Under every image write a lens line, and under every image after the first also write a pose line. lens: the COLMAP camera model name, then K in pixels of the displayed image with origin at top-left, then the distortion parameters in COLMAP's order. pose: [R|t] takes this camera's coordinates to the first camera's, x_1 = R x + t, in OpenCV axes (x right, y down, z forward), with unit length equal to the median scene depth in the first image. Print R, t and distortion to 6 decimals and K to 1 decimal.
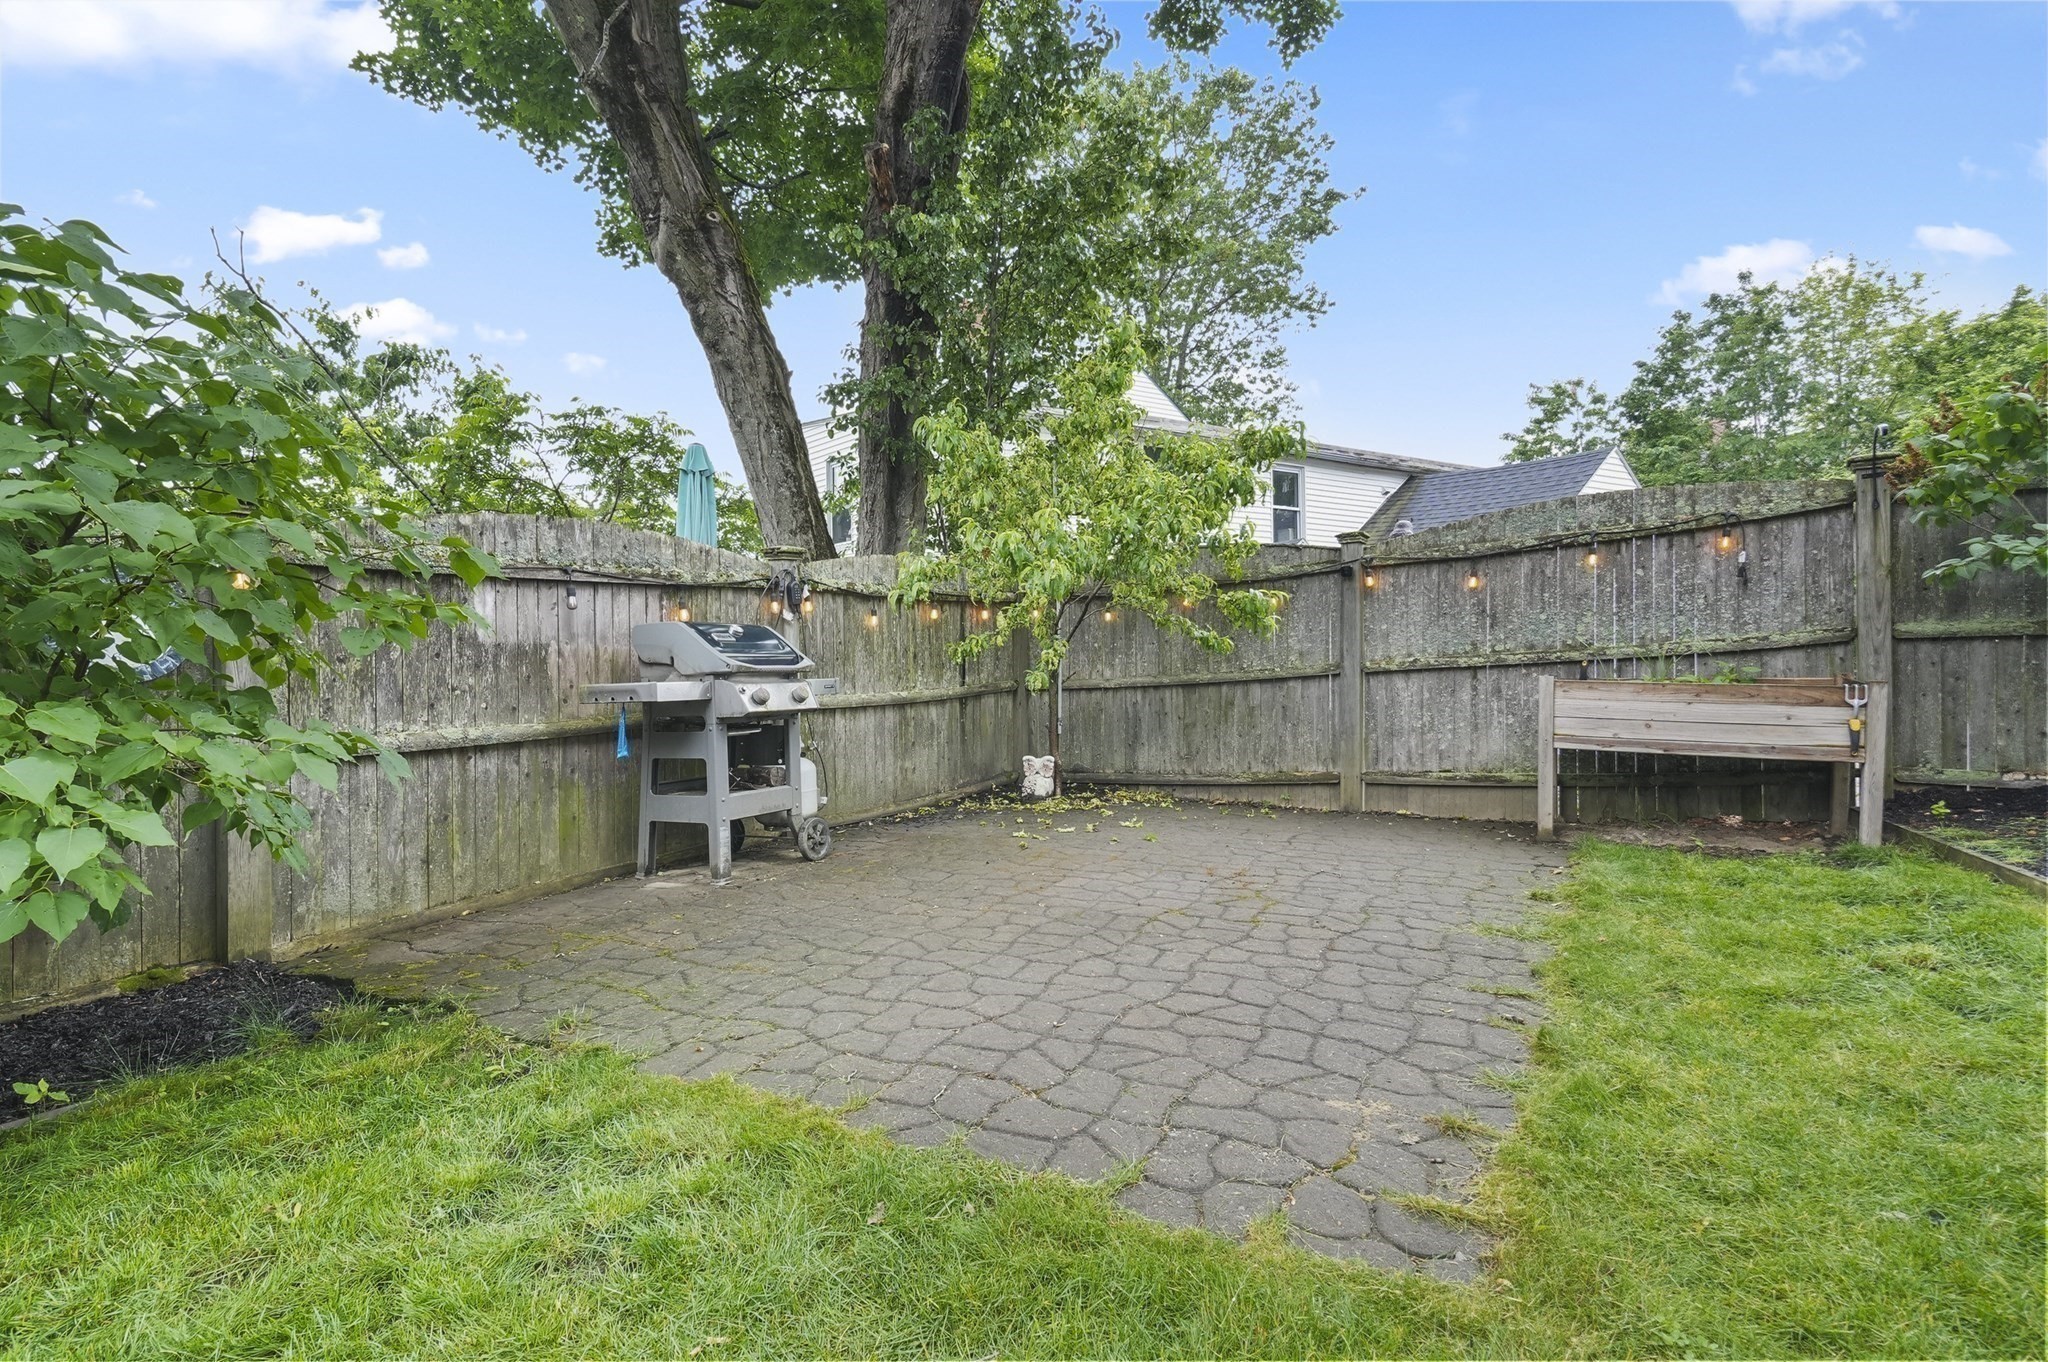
lens RADIAL K [[1039.2, 0, 1019.1], [0, 1039.2, 669.7], [0, 0, 1]] dist [-0.015997, 0.007468]
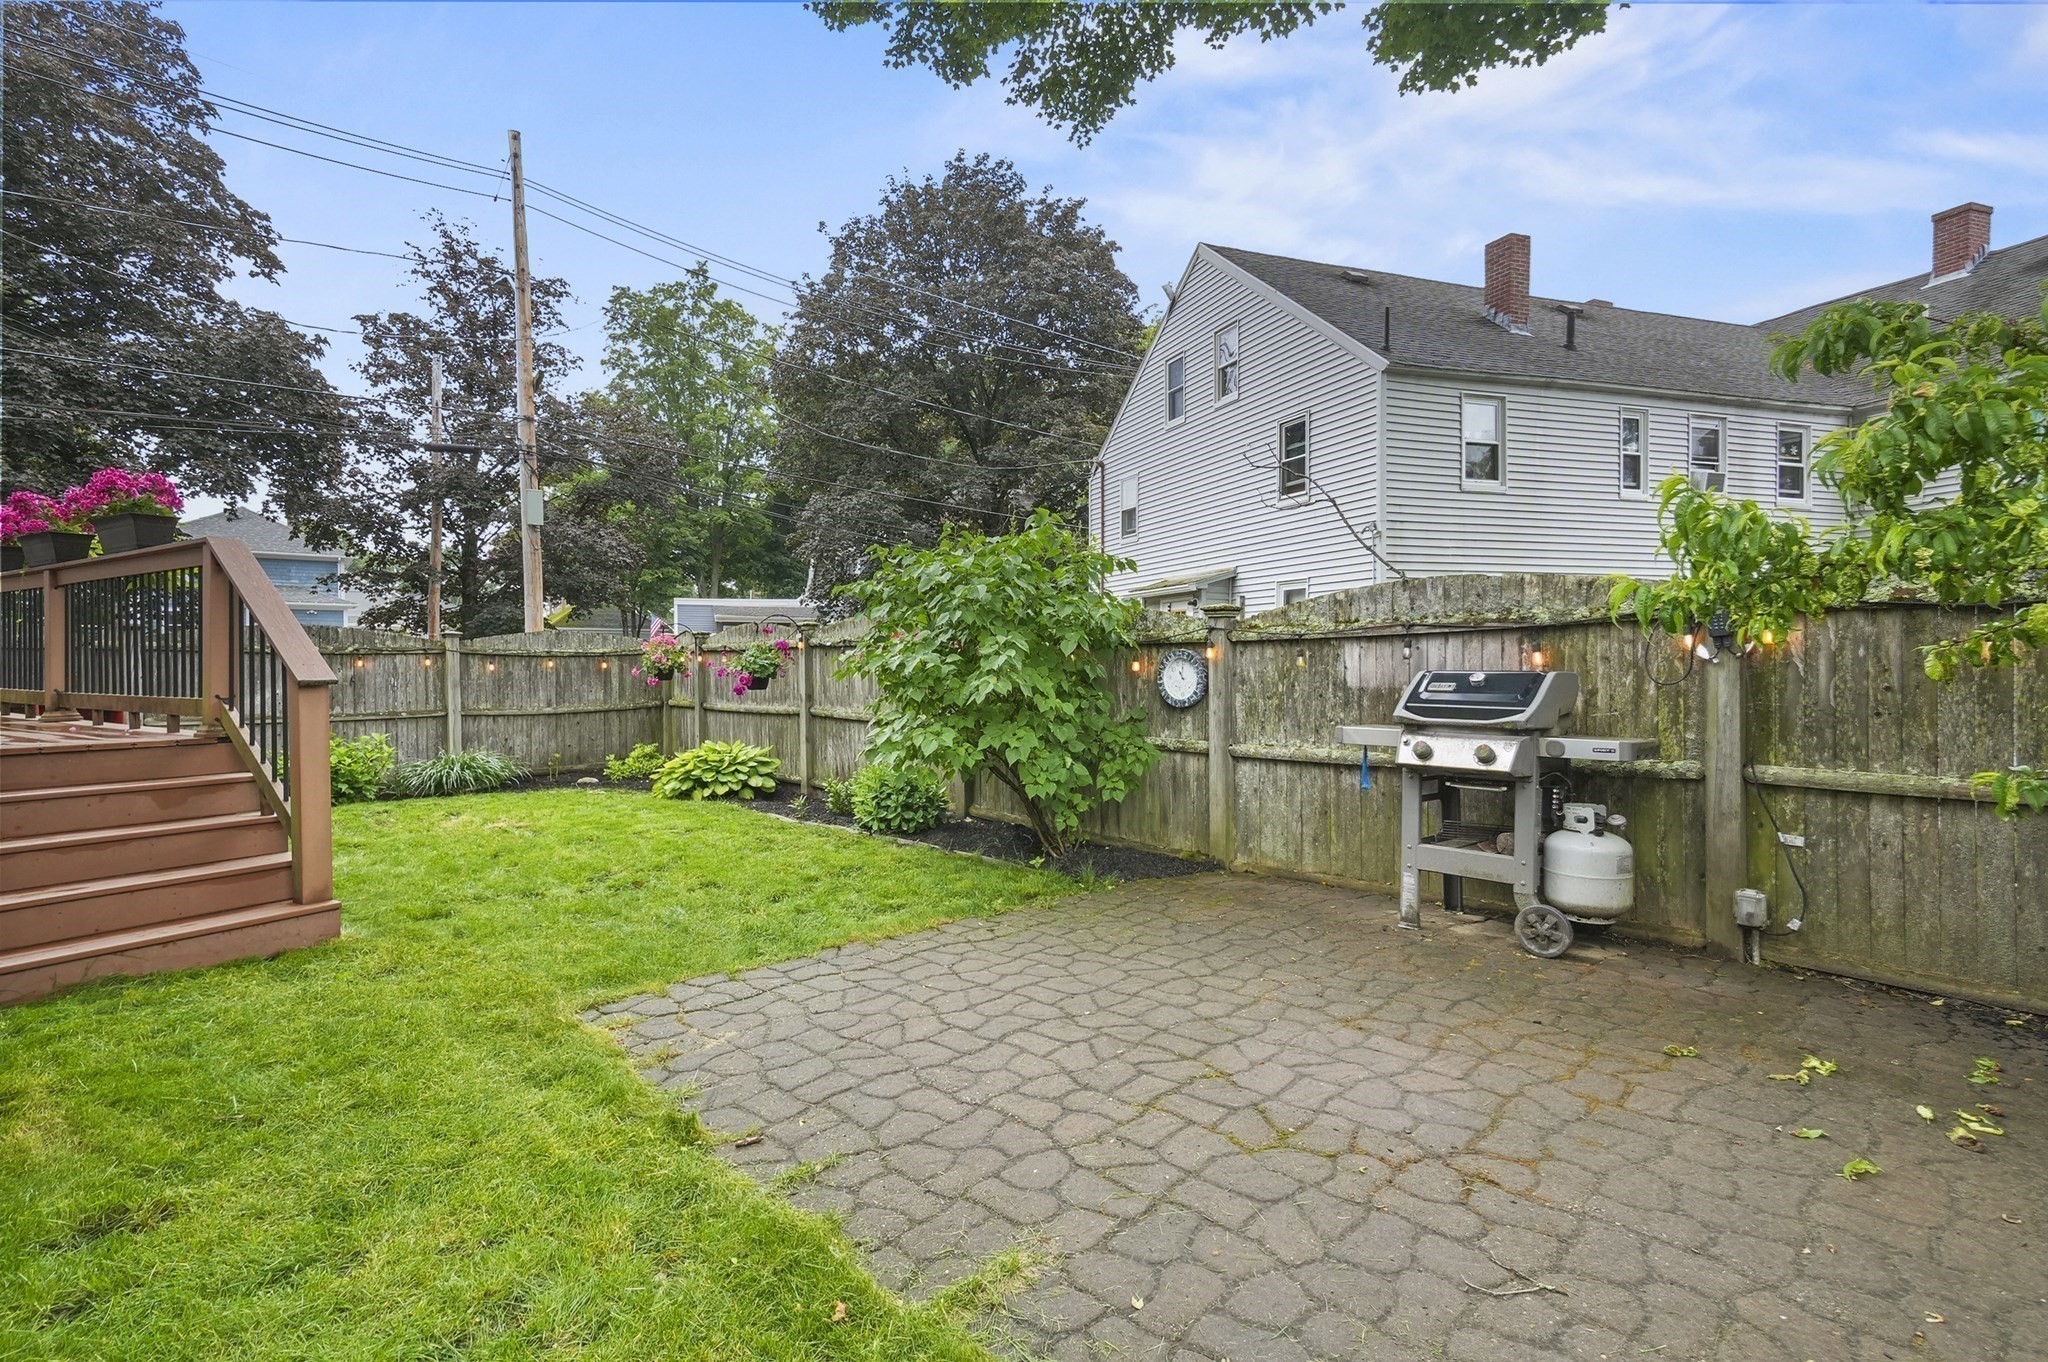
lens RADIAL K [[1039.2, 0, 1025.4], [0, 1039.2, 672.0], [0, 0, 1]] dist [-0.015997, 0.007468]
pose [[-0.365814, 0.022091, -0.930426, 0.840177], [0.004266, 0.999748, 0.022059, -0.074100], [0.930678, 0.004100, -0.365816, 1.069641]]
